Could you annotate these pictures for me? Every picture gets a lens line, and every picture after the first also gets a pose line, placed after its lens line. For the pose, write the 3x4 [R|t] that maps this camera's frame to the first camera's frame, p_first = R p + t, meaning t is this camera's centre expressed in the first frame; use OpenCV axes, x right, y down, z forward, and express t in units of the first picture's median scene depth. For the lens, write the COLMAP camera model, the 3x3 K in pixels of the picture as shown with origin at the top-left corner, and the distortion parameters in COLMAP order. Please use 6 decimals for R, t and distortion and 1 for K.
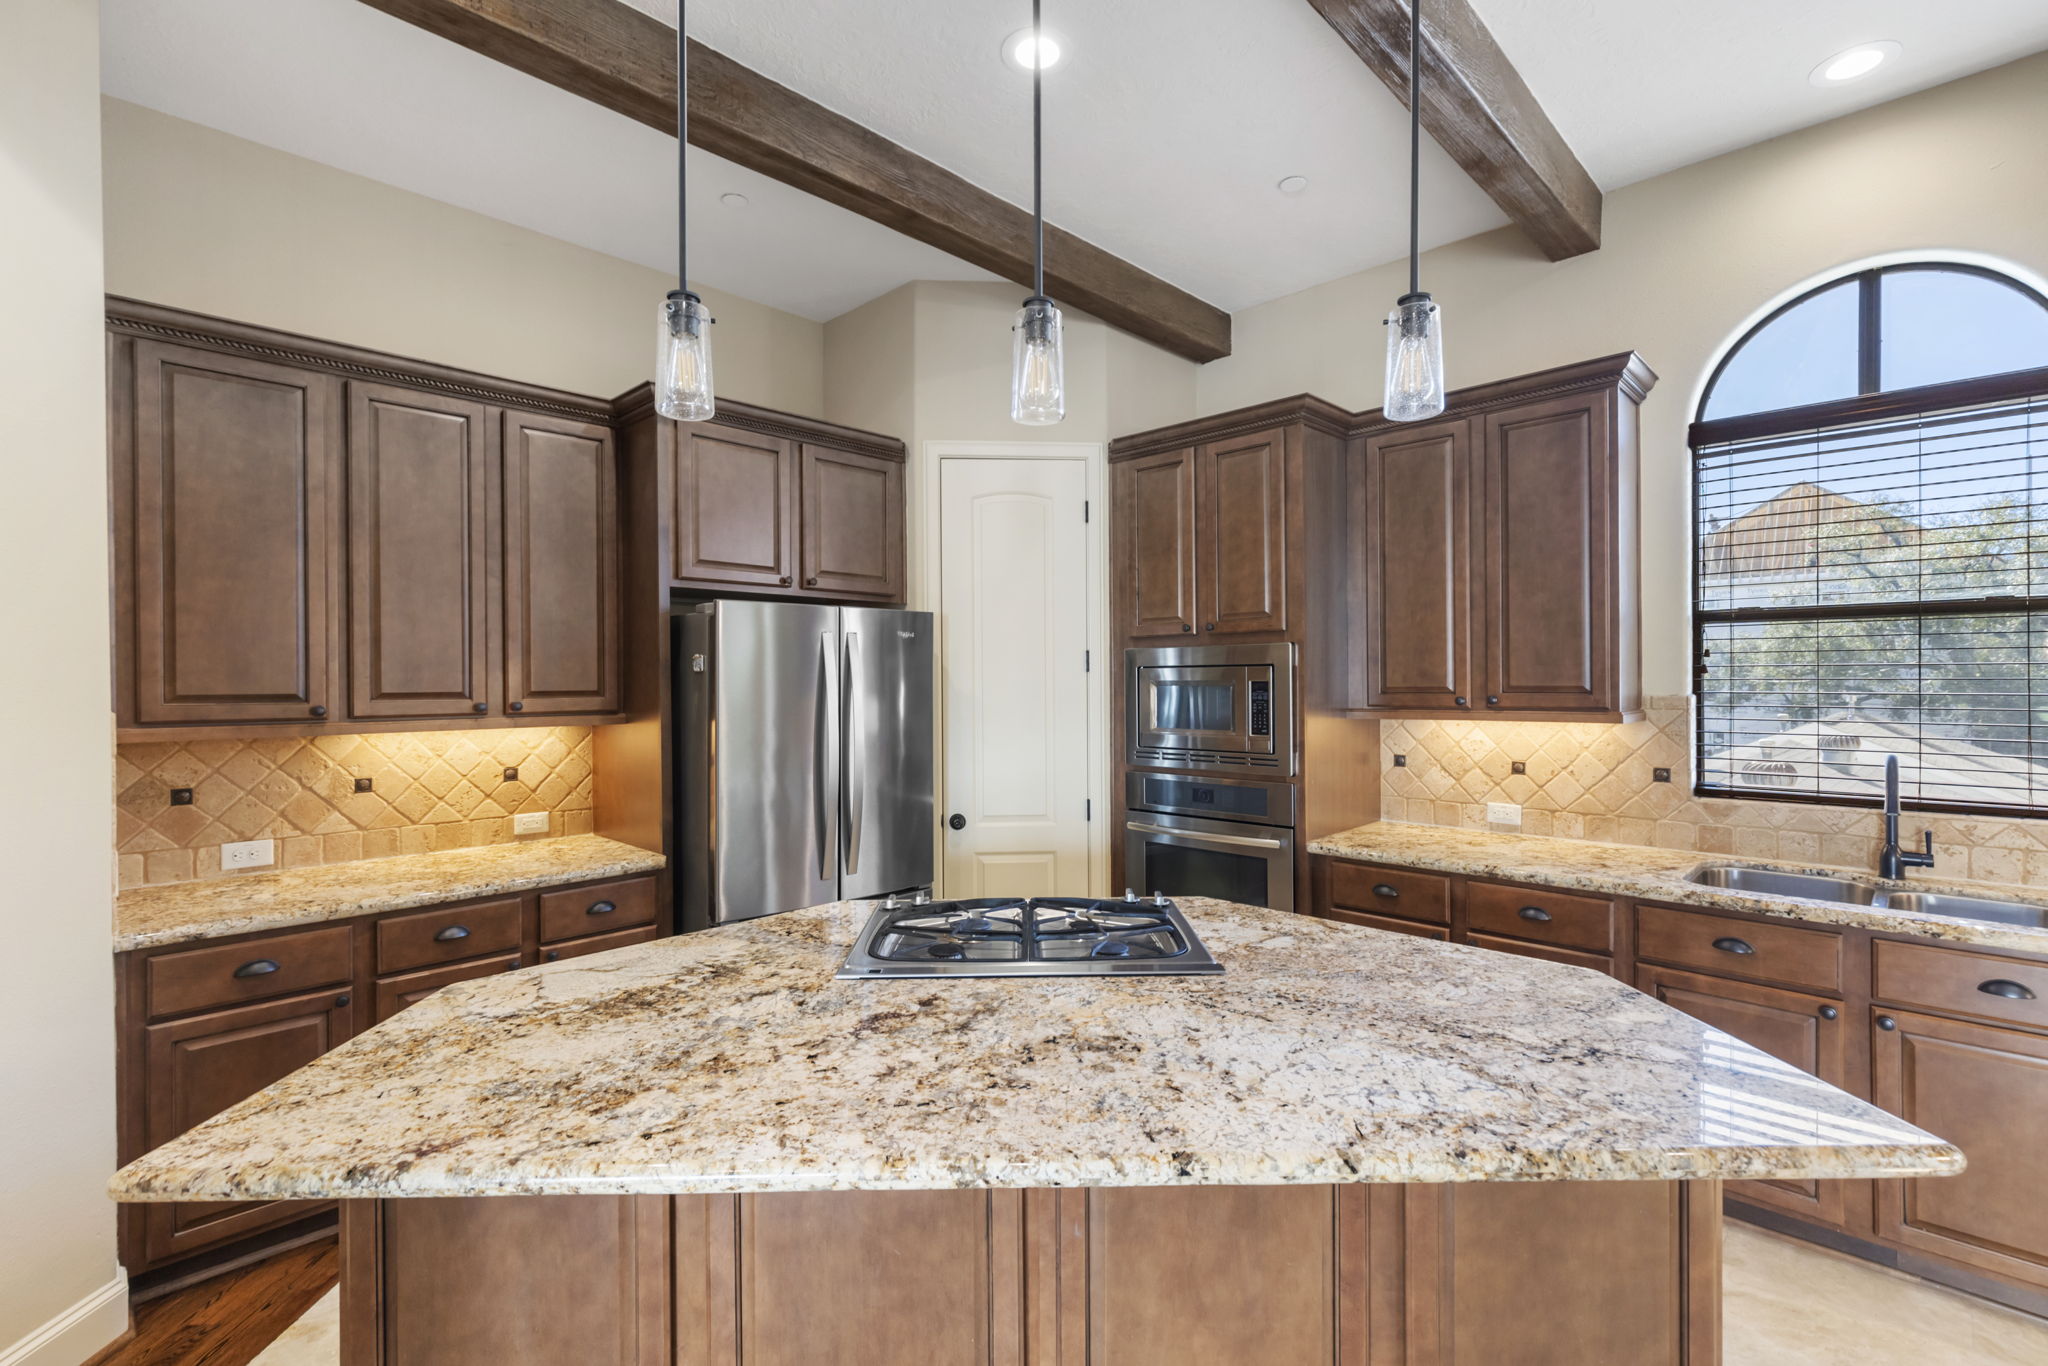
lens RADIAL K [[927.3, 0, 1024.0], [0, 927.3, 683.0], [0, 0, 1]] dist [0.007943, -0.000952]
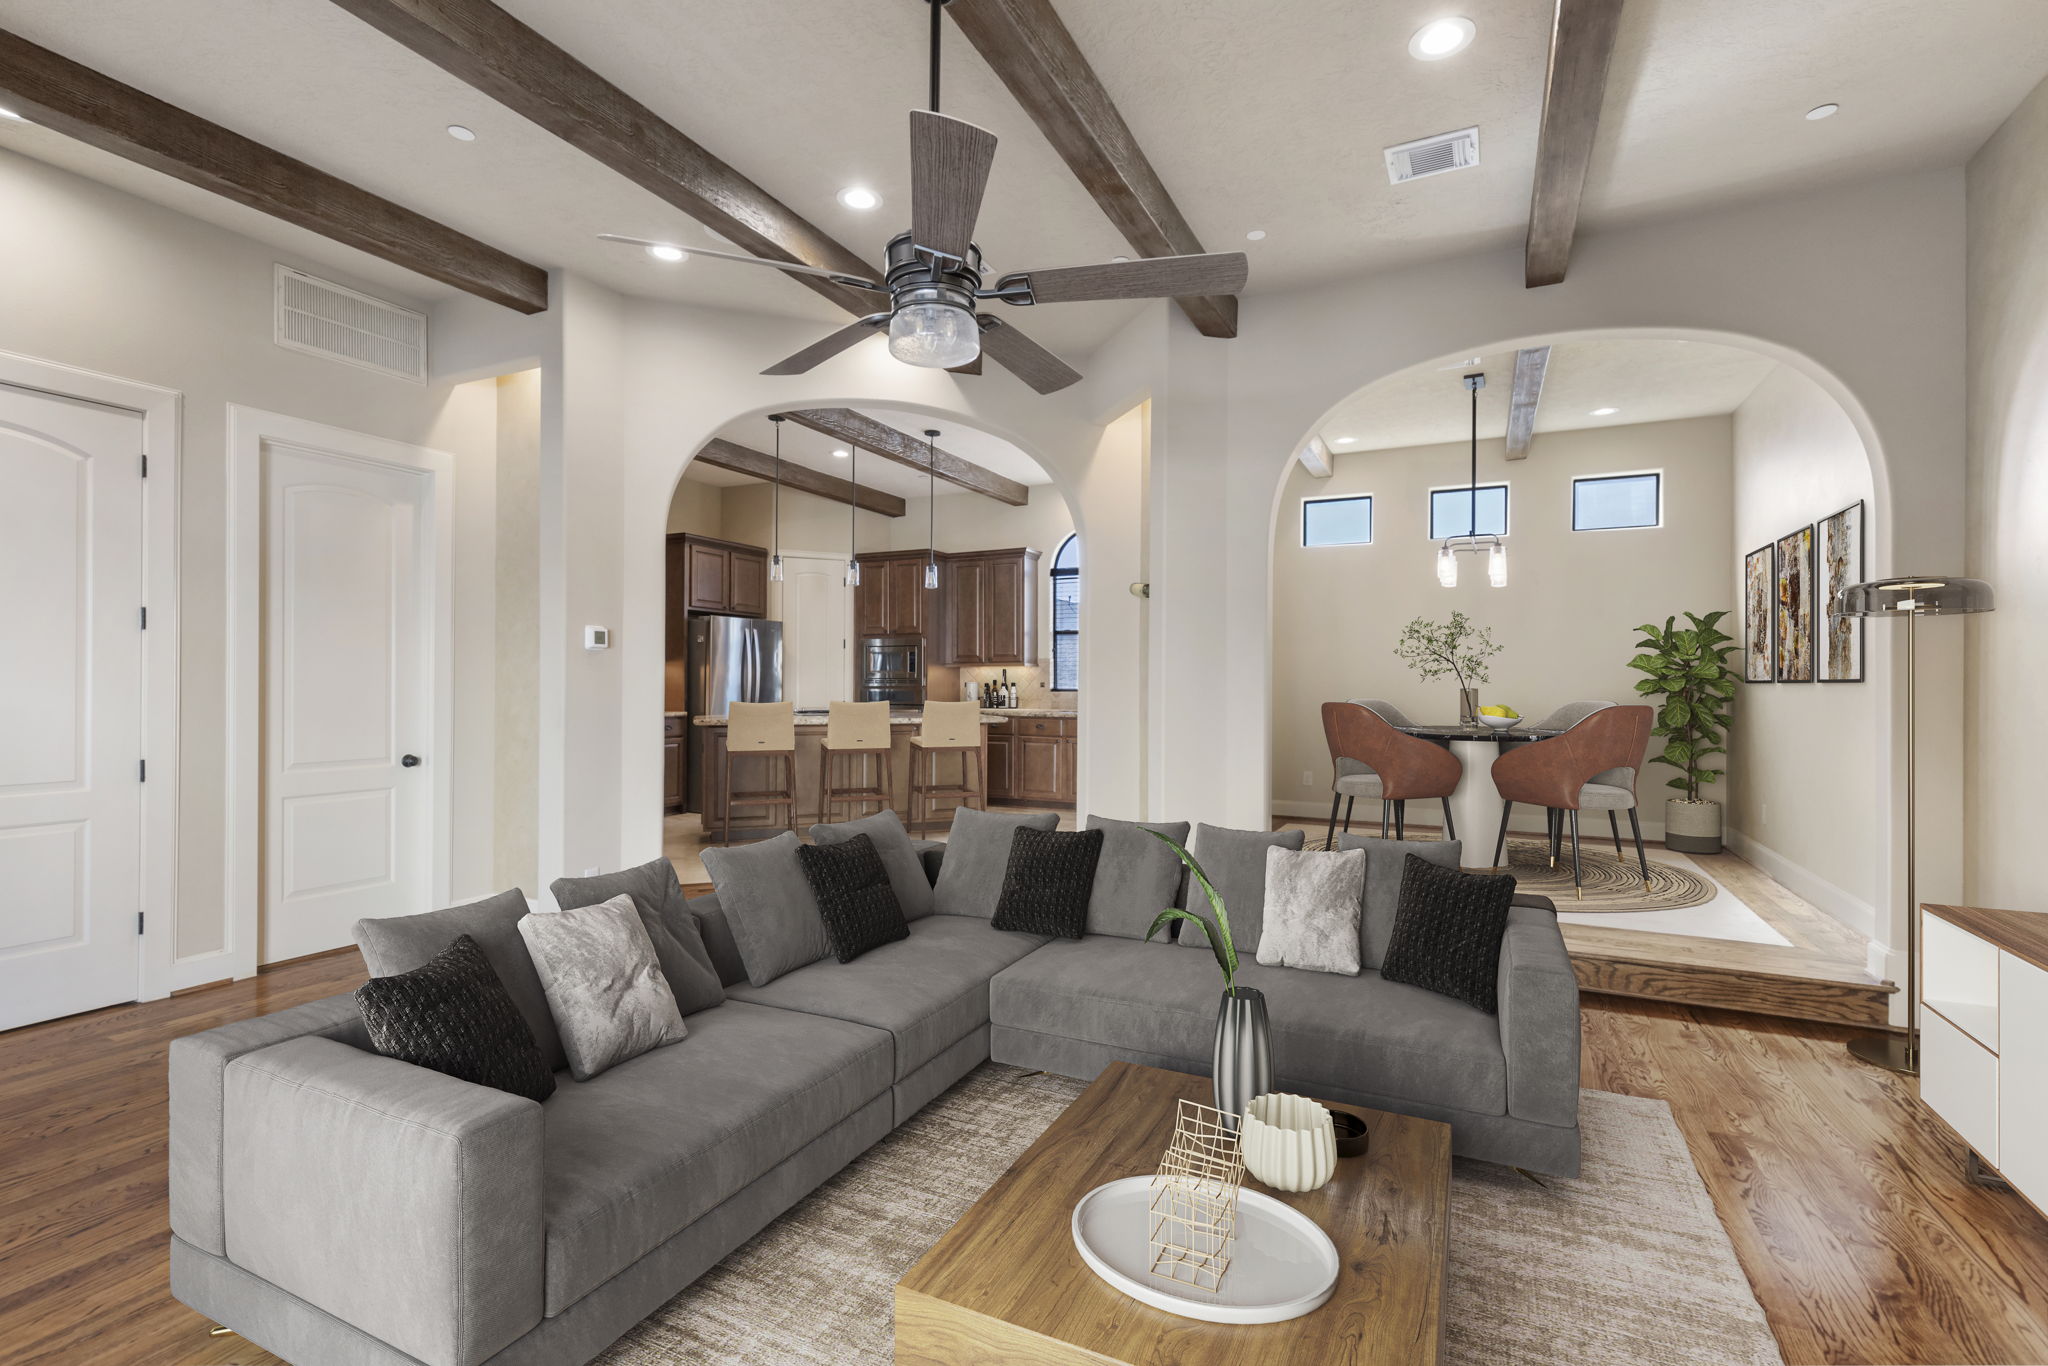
lens RADIAL K [[927.3, 0, 1024.0], [0, 927.3, 683.0], [0, 0, 1]] dist [0.007943, -0.000952]
pose [[0.949320, 0.011572, 0.314097, -0.334519], [-0.009233, 0.999917, -0.008932, 0.130494], [-0.314175, 0.005579, 0.949349, -1.969273]]
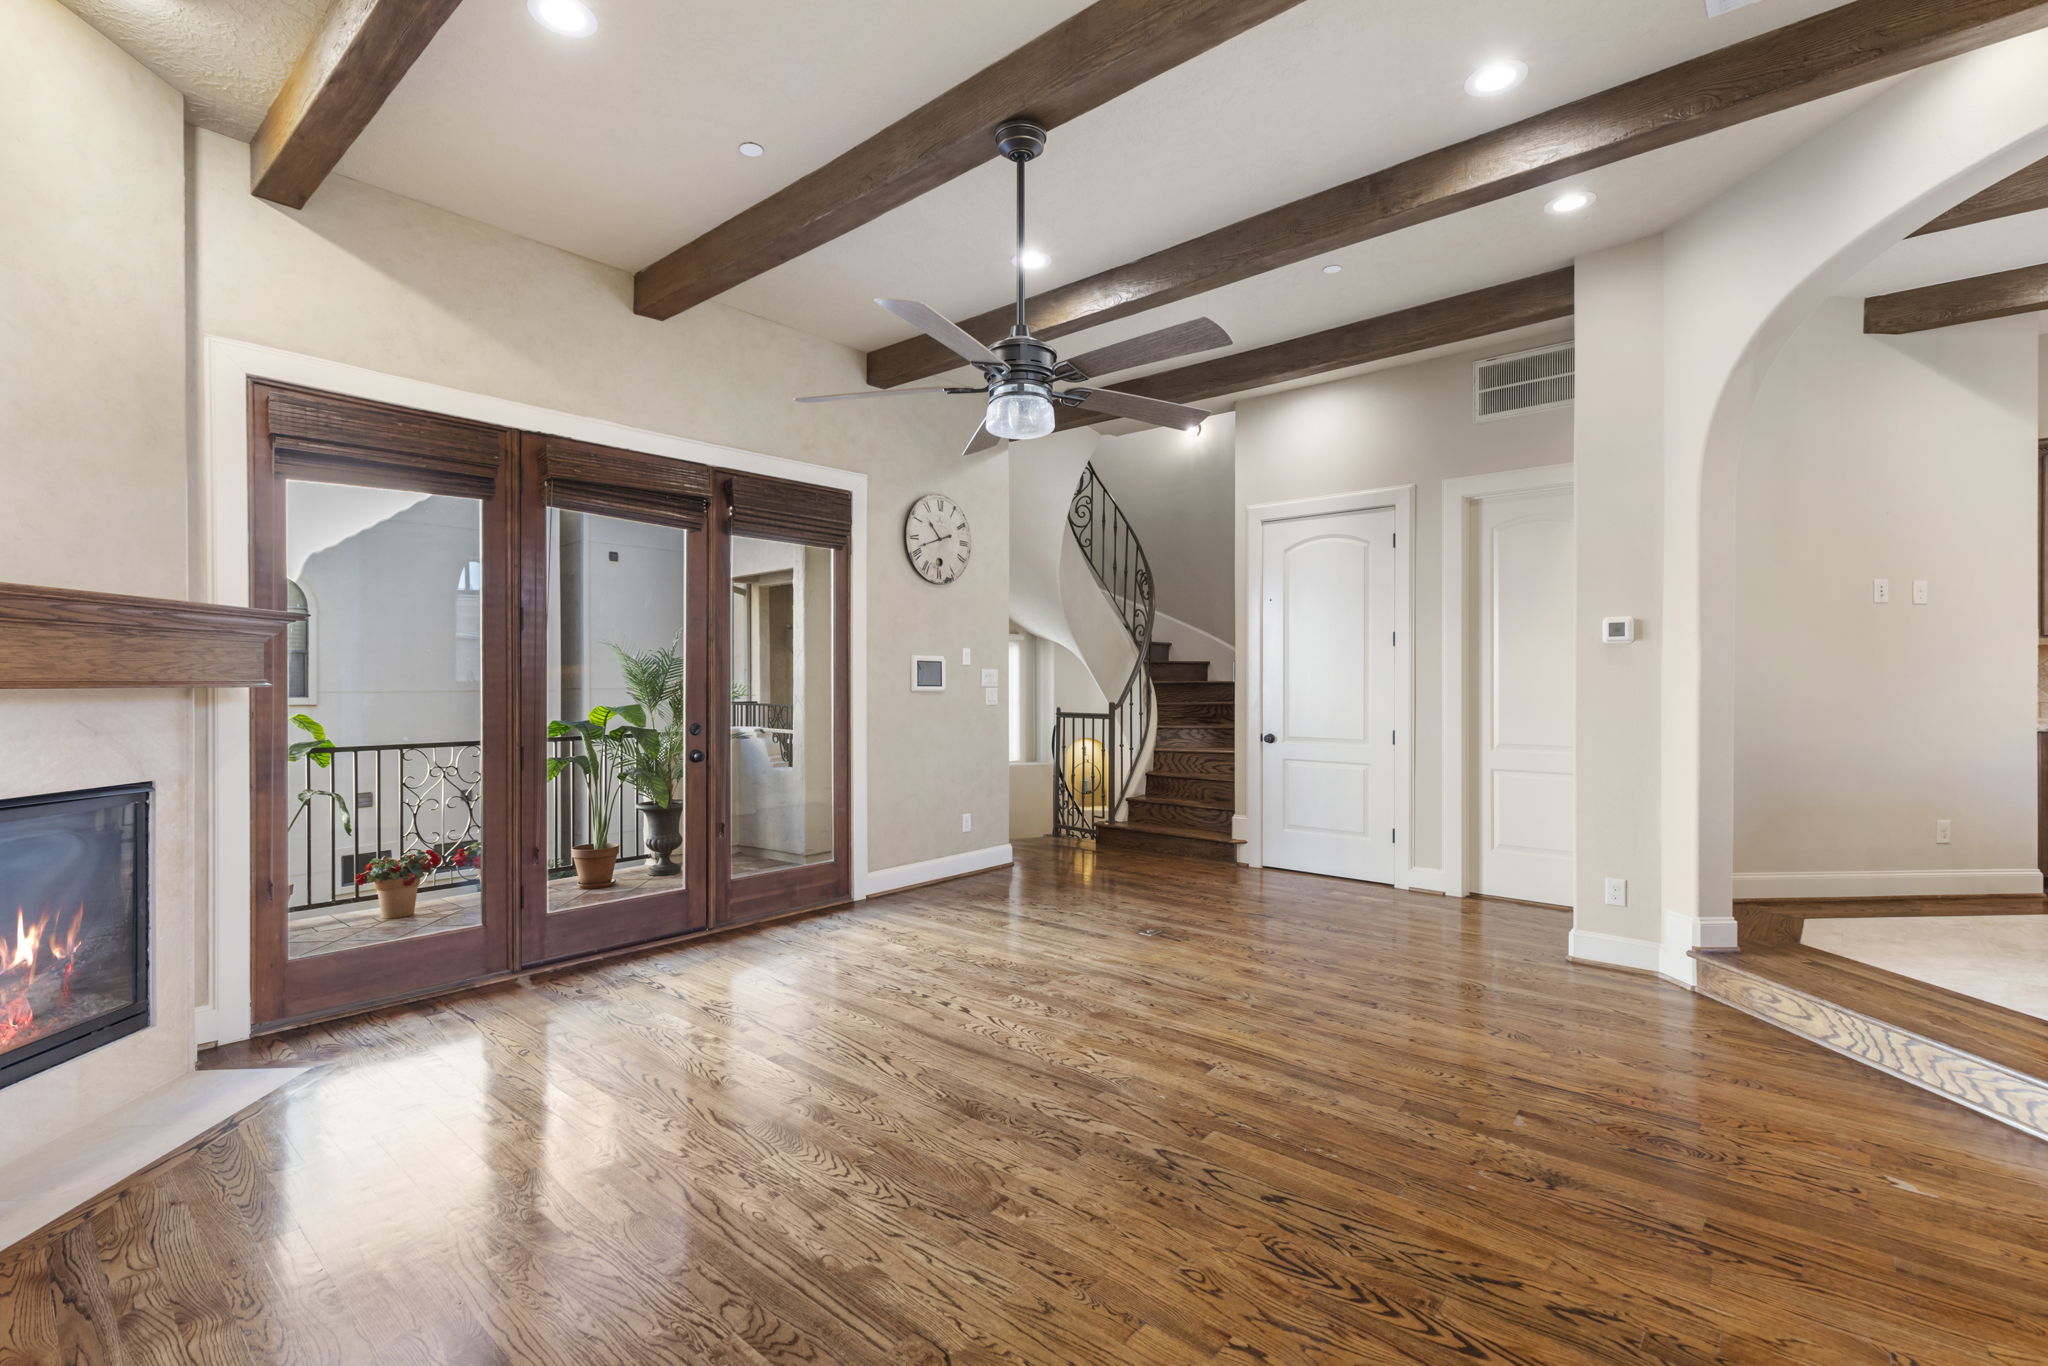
lens RADIAL K [[933.1, 0, 1024.0], [0, 933.1, 683.0], [0, 0, 1]] dist [0.007637, -0.000556]
pose [[0.057718, 0.009436, -0.998288, 0.912056], [-0.002995, 0.999952, 0.009279, 0.118420], [0.998328, 0.002454, 0.057743, -1.238018]]
